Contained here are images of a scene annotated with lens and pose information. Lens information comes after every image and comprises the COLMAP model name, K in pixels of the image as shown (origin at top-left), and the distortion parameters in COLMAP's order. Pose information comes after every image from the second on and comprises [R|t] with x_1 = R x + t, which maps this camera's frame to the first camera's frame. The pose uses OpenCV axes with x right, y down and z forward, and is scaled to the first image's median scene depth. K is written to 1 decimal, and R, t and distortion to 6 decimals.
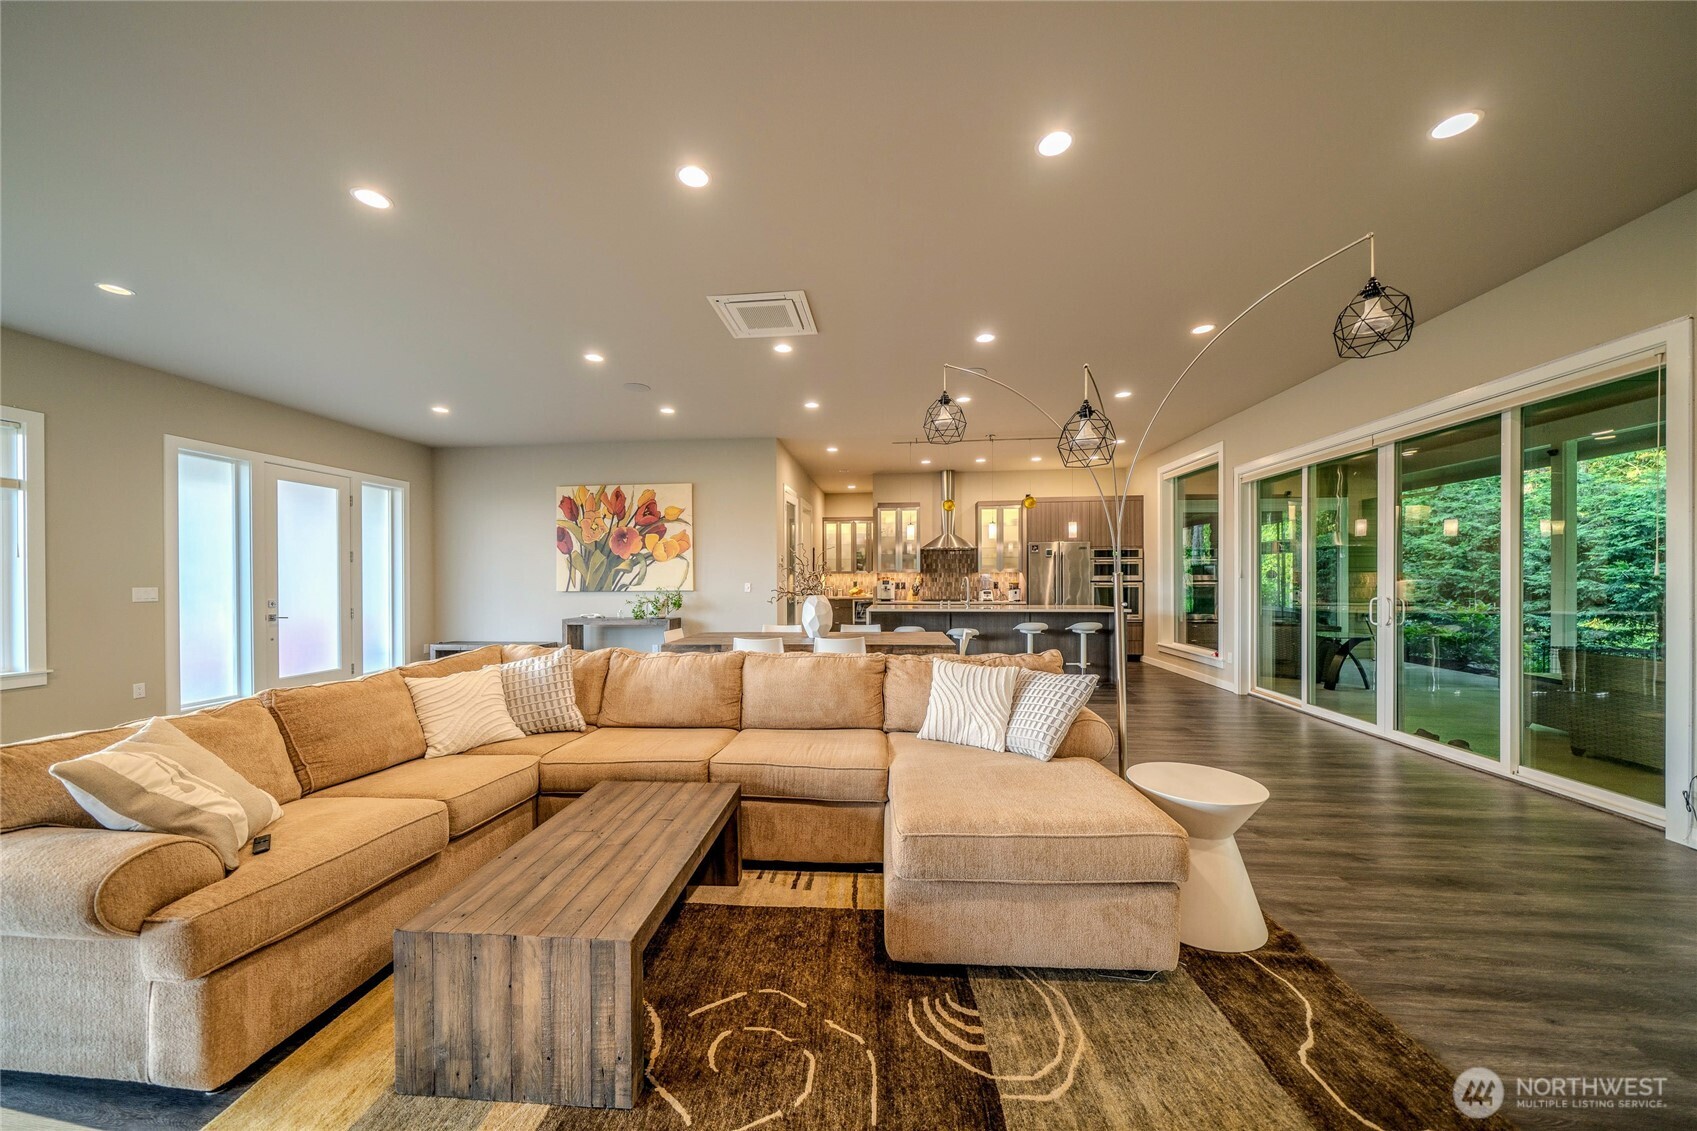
lens RADIAL K [[584.1, 0, 839.6], [0, 584.1, 575.7], [0, 0, 1]] dist [0.001043, 0.000129]
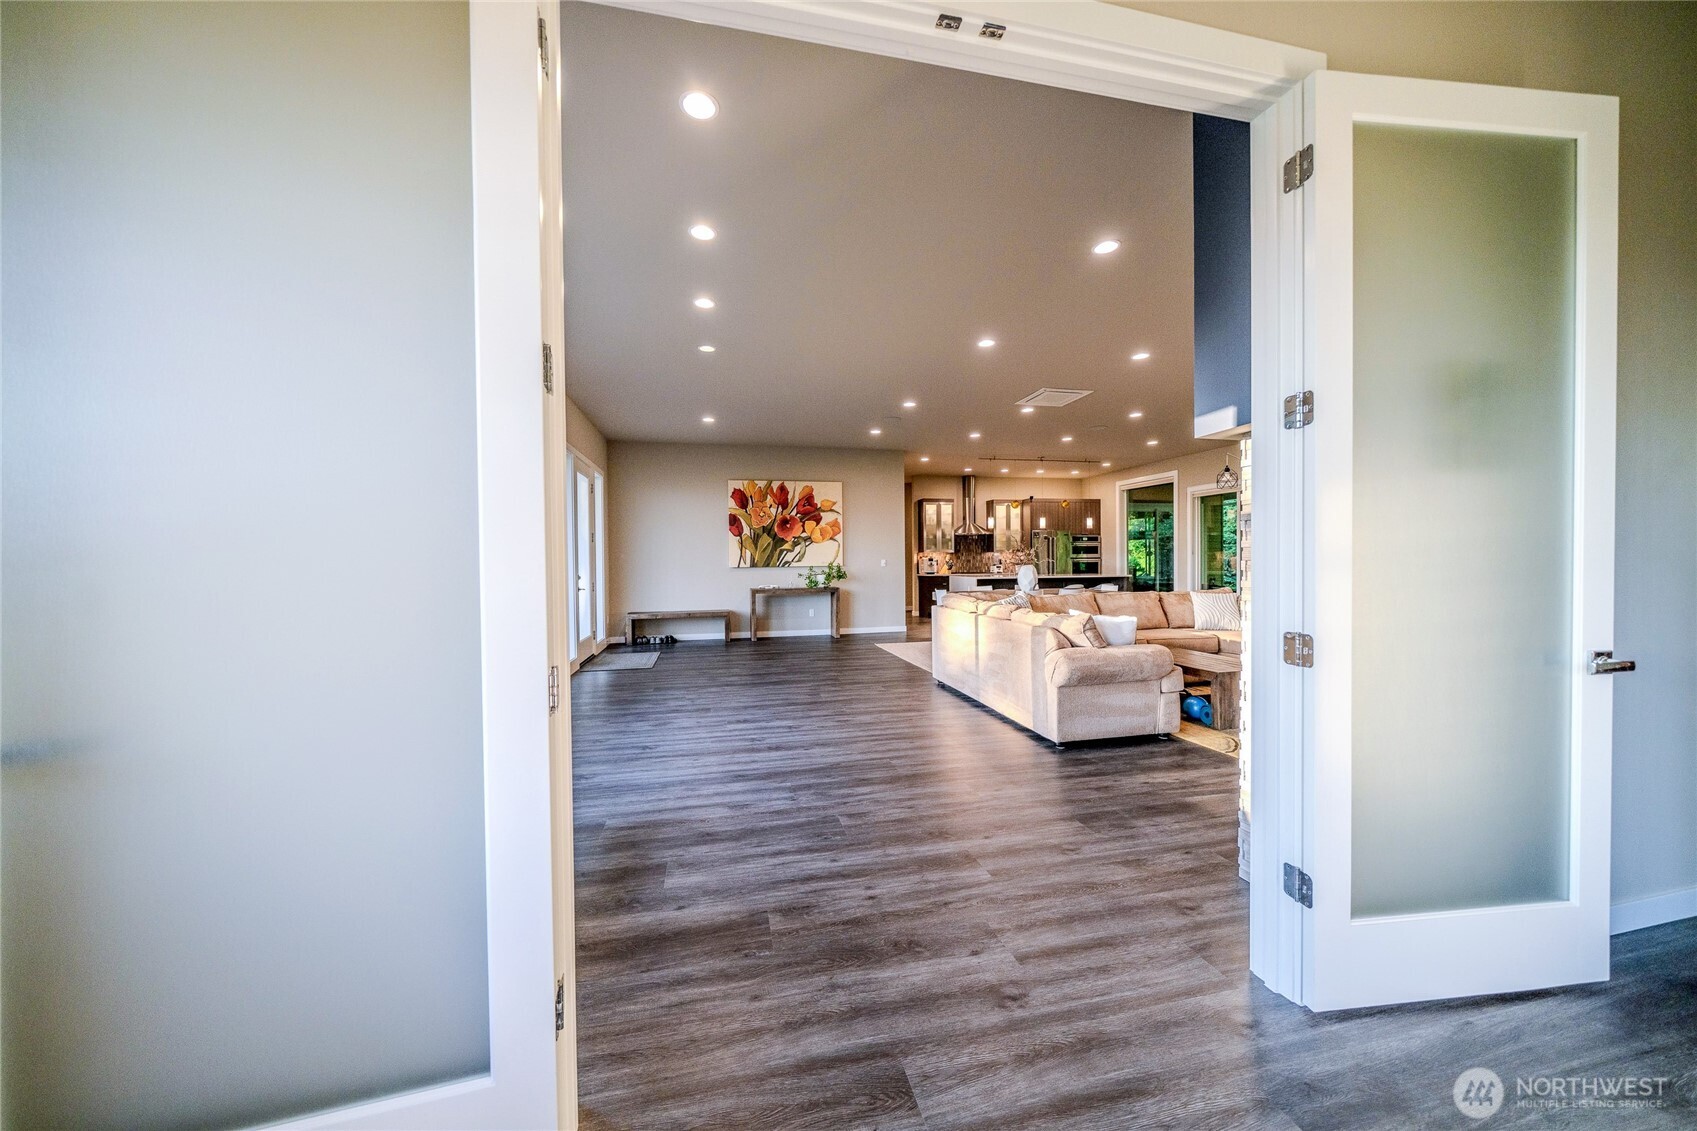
lens RADIAL K [[584.1, 0, 836.9], [0, 584.1, 565.0], [0, 0, 1]] dist [0.001043, 0.000129]
pose [[0.949413, -0.007197, 0.313947, -0.655262], [0.003175, 0.999906, 0.013321, 0.006795], [-0.314014, -0.011650, 0.949347, -0.214826]]
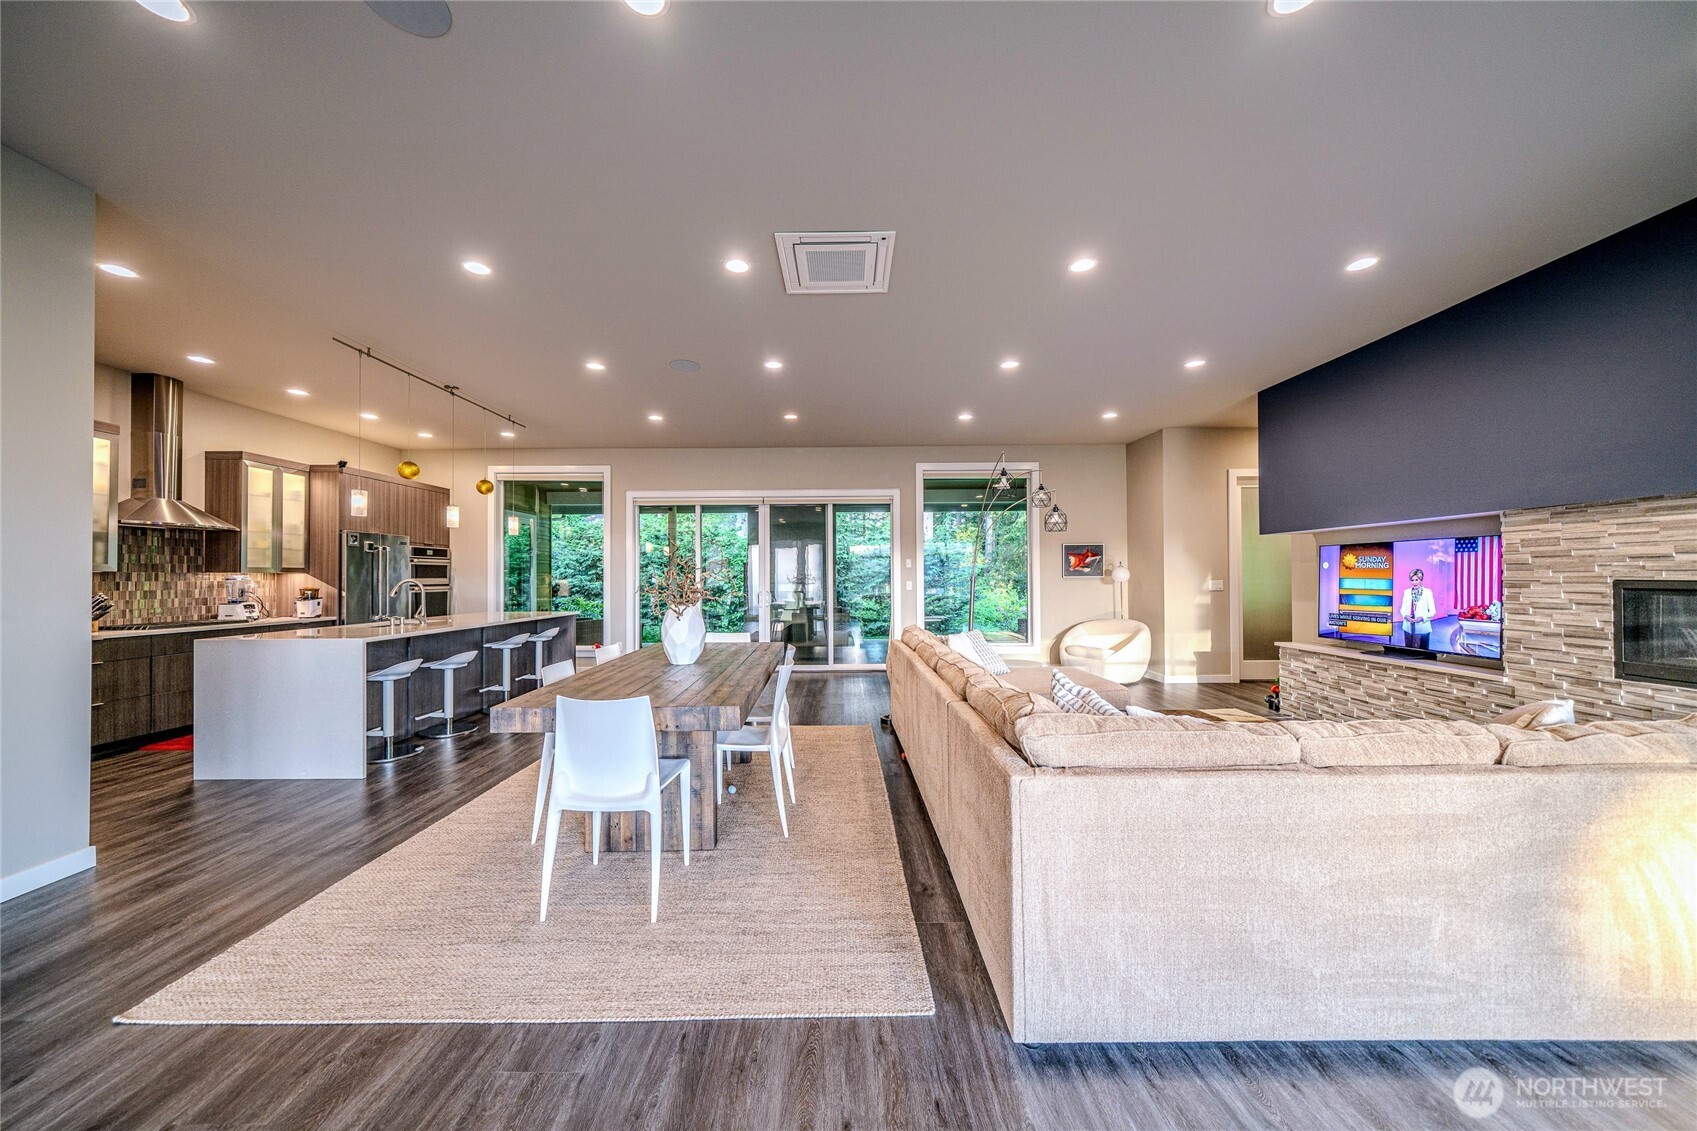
lens RADIAL K [[584.1, 0, 846.6], [0, 584.1, 569.8], [0, 0, 1]] dist [0.001043, 0.000129]
pose [[-0.104923, 0.014577, 0.994374, -0.496969], [-0.001837, 0.999888, -0.014852, -0.001597], [-0.994479, -0.003385, -0.104885, 0.561799]]
